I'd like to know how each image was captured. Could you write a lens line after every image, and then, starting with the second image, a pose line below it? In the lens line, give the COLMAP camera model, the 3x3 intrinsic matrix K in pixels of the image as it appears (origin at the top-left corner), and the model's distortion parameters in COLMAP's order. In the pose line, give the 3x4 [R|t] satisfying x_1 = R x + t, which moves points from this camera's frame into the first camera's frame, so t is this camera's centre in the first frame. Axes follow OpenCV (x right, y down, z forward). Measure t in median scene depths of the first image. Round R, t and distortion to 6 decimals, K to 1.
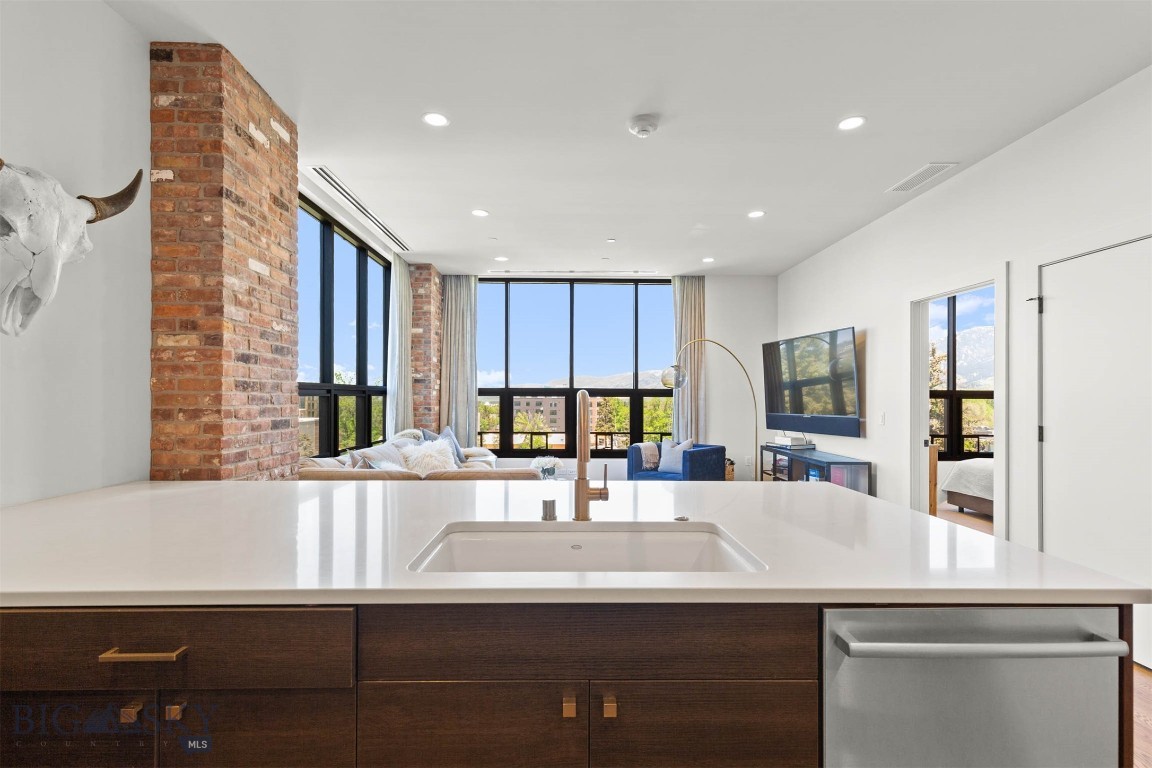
lens RADIAL K [[519.2, 0, 572.1], [0, 519.2, 393.4], [0, 0, 1]] dist [0.005892, -0.000468]
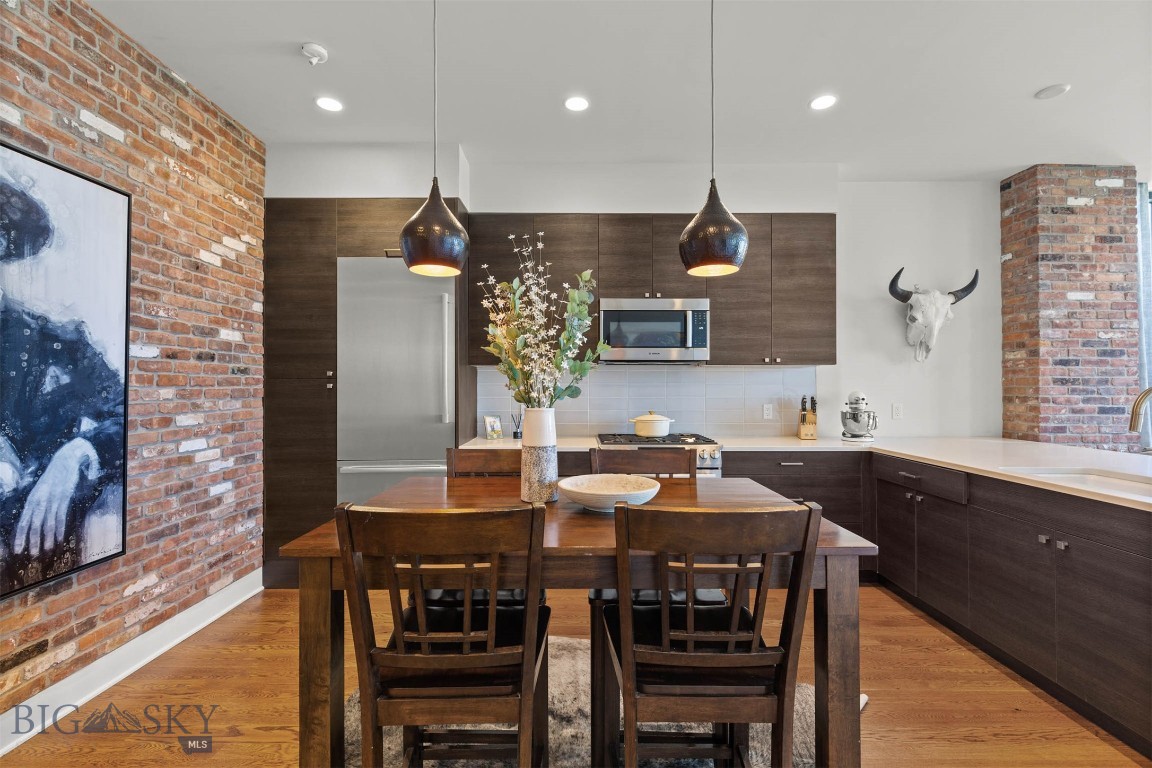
lens RADIAL K [[519.2, 0, 576.4], [0, 519.2, 382.2], [0, 0, 1]] dist [0.005892, -0.000468]
pose [[-0.017504, -0.011737, -0.999778, 0.761915], [0.001854, 0.999929, -0.011771, 0.001684], [0.999845, -0.002059, -0.017481, -0.299942]]
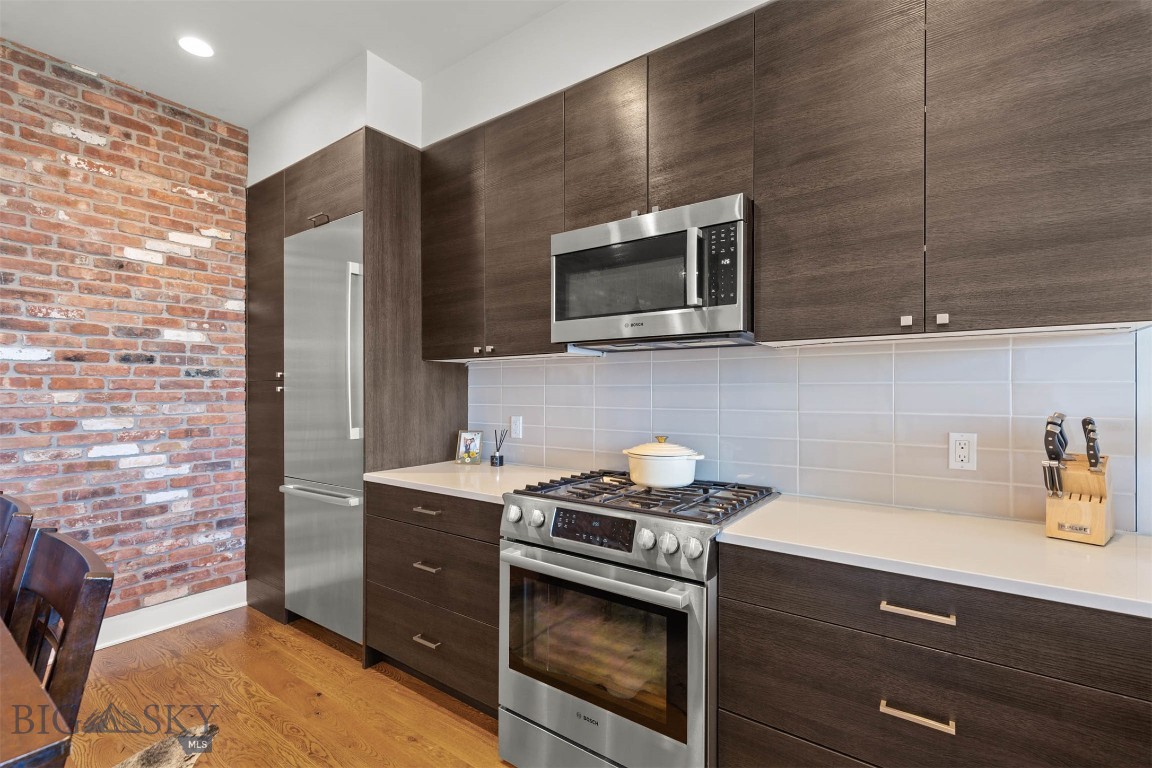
lens RADIAL K [[519.2, 0, 576.5], [0, 519.2, 392.0], [0, 0, 1]] dist [0.005892, -0.000468]
pose [[-0.601225, -0.001445, -0.799078, 0.055271], [-0.000708, 0.999999, -0.001276, 0.001930], [0.799079, -0.000201, -0.601226, 0.199660]]
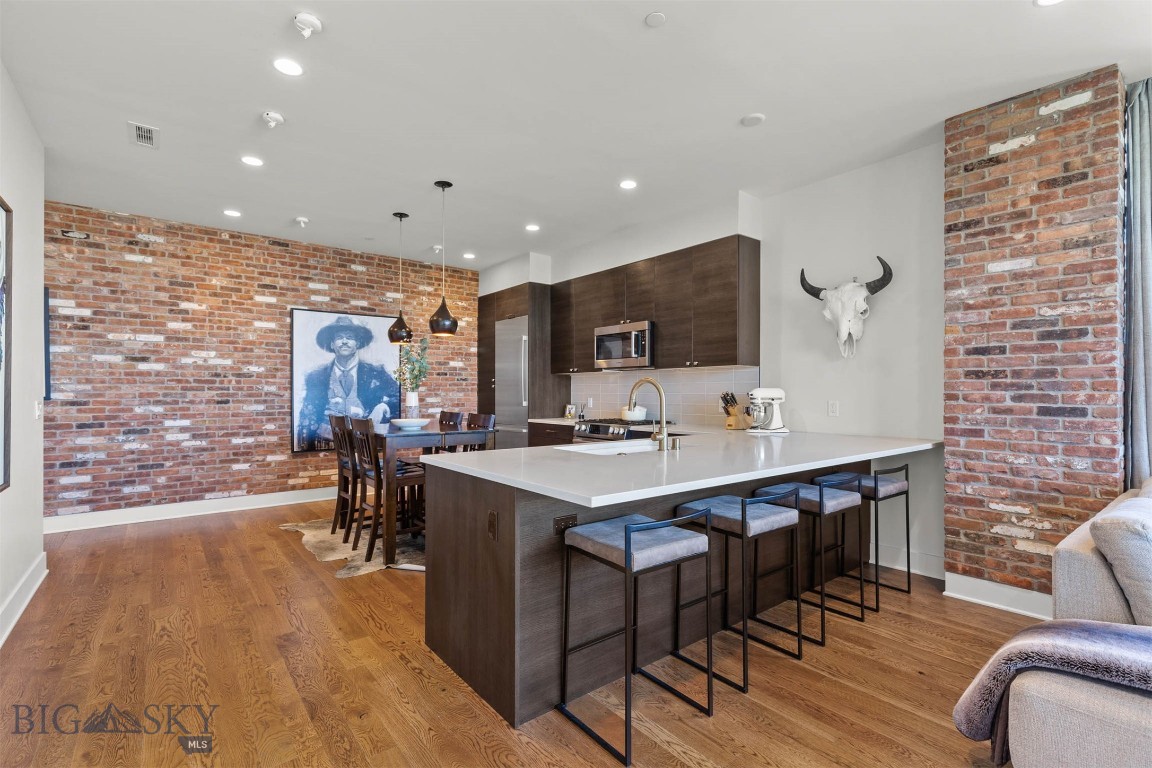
lens RADIAL K [[519.2, 0, 575.2], [0, 519.2, 391.7], [0, 0, 1]] dist [0.005892, -0.000468]
pose [[-0.792125, -0.005507, -0.610334, 0.744159], [-0.003006, 0.999982, -0.005122, 0.030812], [0.610351, -0.002222, -0.792128, 1.233430]]
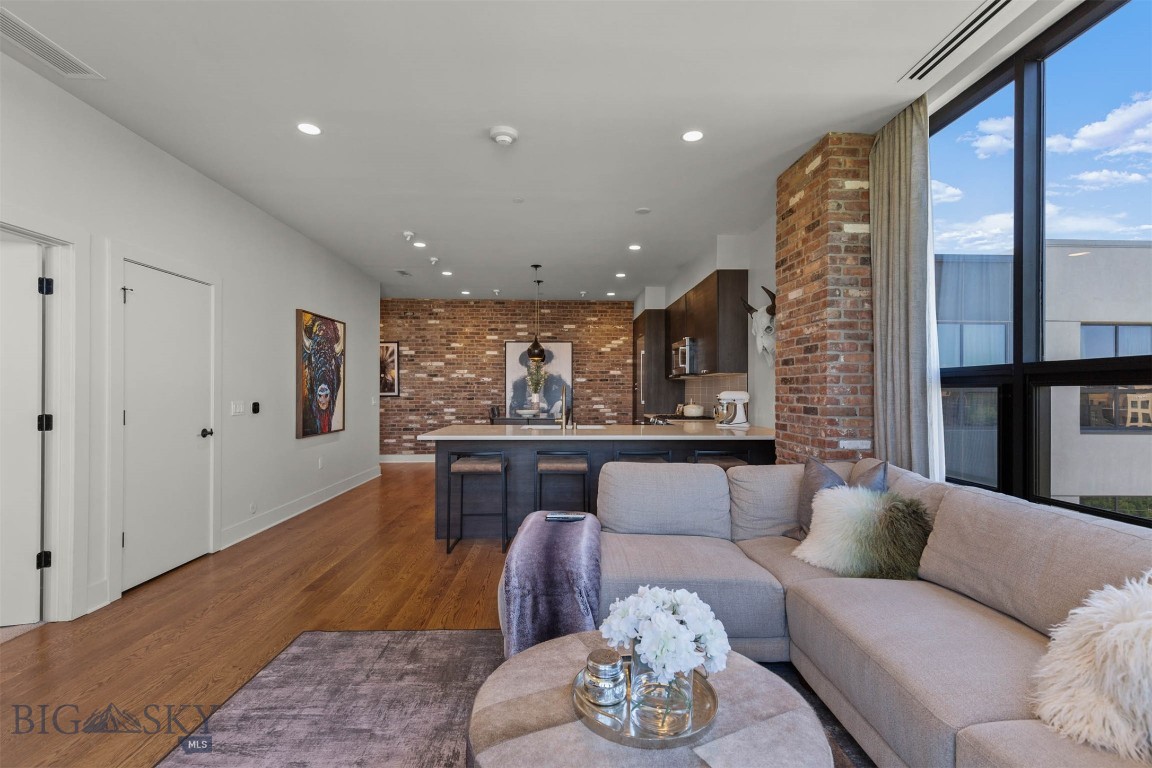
lens RADIAL K [[519.2, 0, 575.7], [0, 519.2, 387.0], [0, 0, 1]] dist [0.005892, -0.000468]
pose [[-0.999872, -0.006560, -0.014619, -0.001804], [-0.006391, 0.999912, -0.011629, 0.022300], [0.014694, -0.011534, -0.999826, 2.224351]]
